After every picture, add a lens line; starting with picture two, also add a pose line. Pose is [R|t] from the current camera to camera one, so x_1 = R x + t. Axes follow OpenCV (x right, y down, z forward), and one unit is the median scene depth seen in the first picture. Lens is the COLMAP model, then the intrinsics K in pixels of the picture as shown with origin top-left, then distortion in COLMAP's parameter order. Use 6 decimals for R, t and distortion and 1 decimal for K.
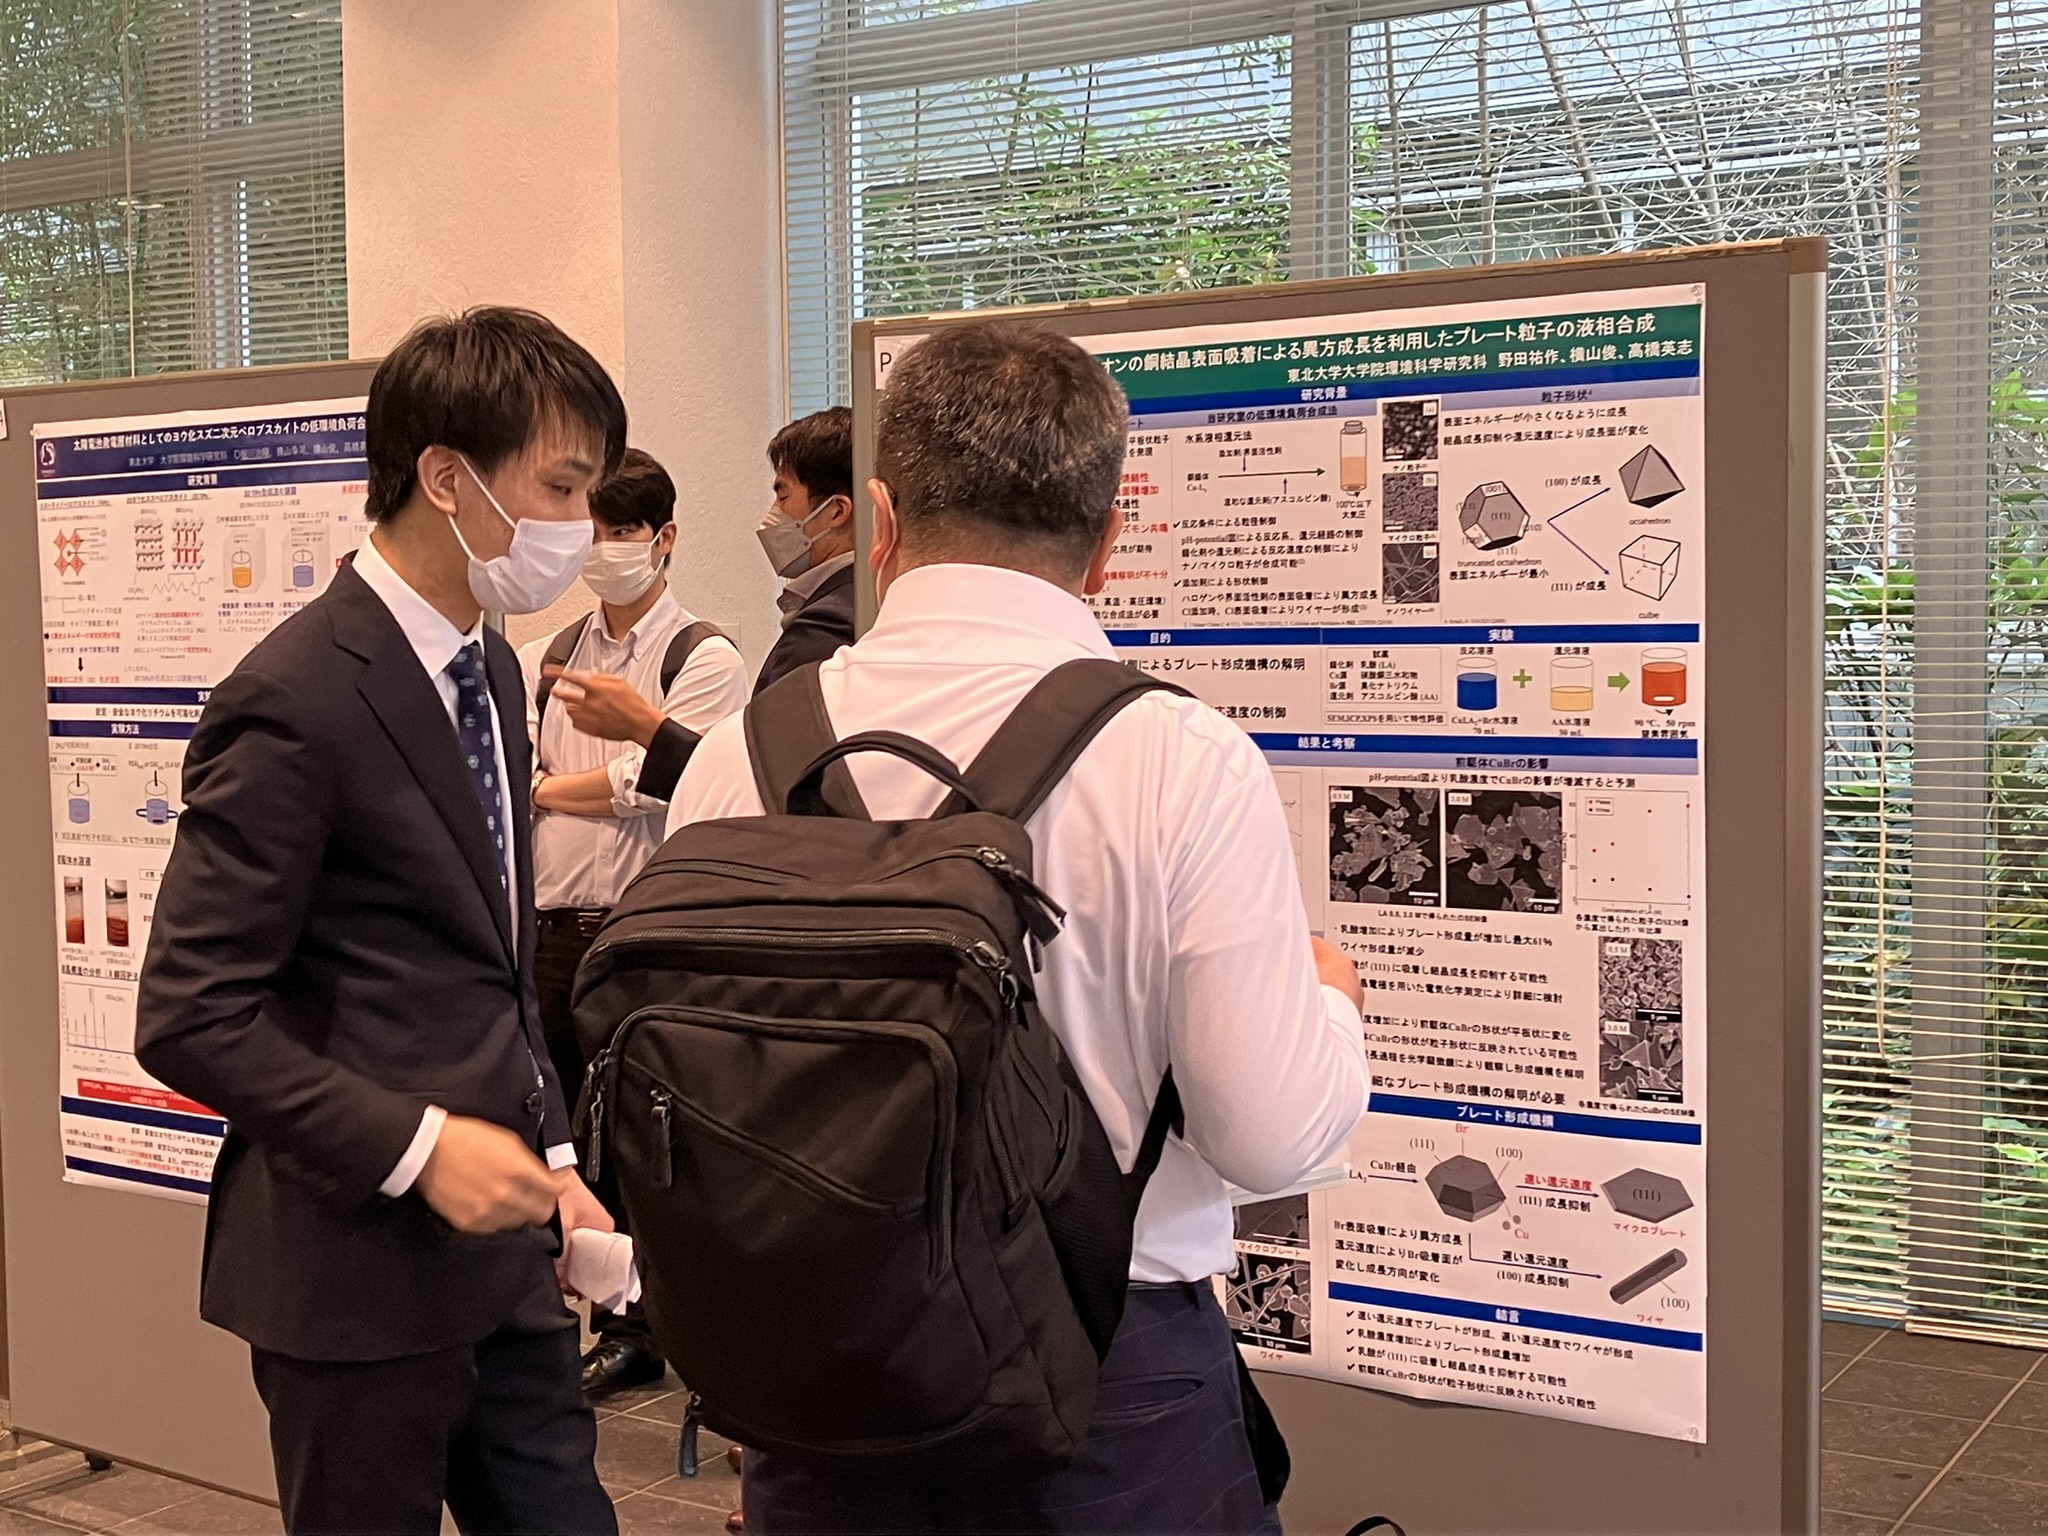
lens RADIAL K [[2621.2, 0, 1024.3], [0, 2621.2, 768.6], [0, 0, 1]] dist [0.002353, 0.000000]
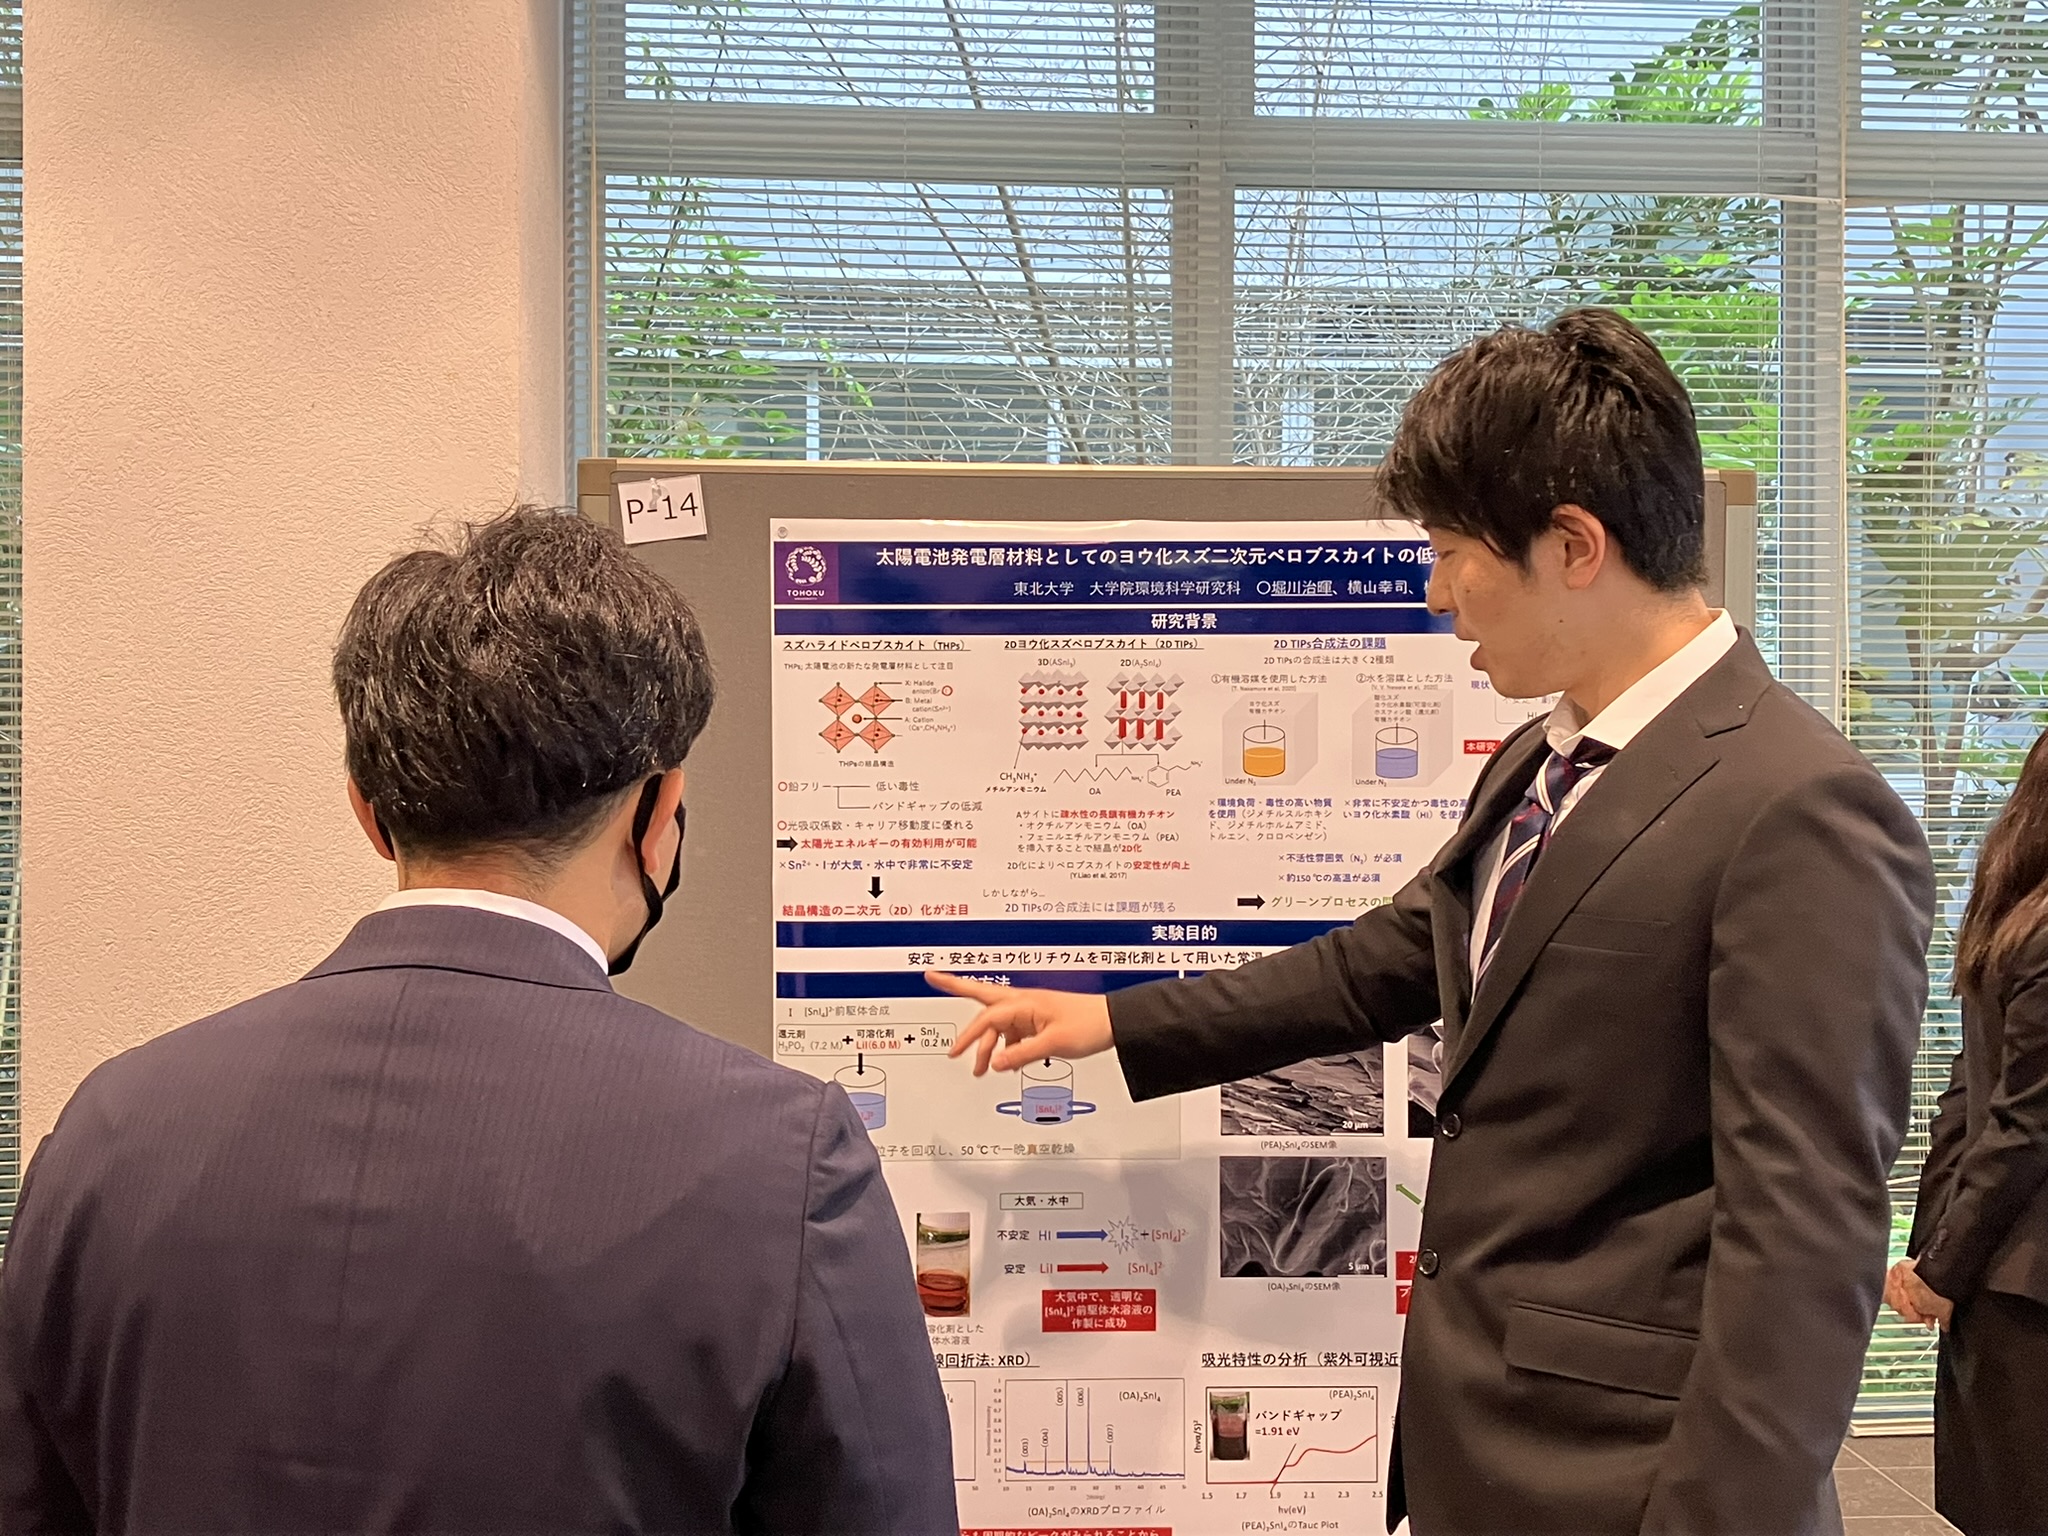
lens RADIAL K [[2440.7, 0, 1024.5], [0, 2440.7, 823.1], [0, 0, 1]] dist [0.145406, 0.000000]
pose [[0.805067, 0.013714, 0.593025, -0.707913], [0.025555, 0.998003, -0.057772, -0.019752], [-0.592633, 0.061666, 0.803109, 0.493182]]
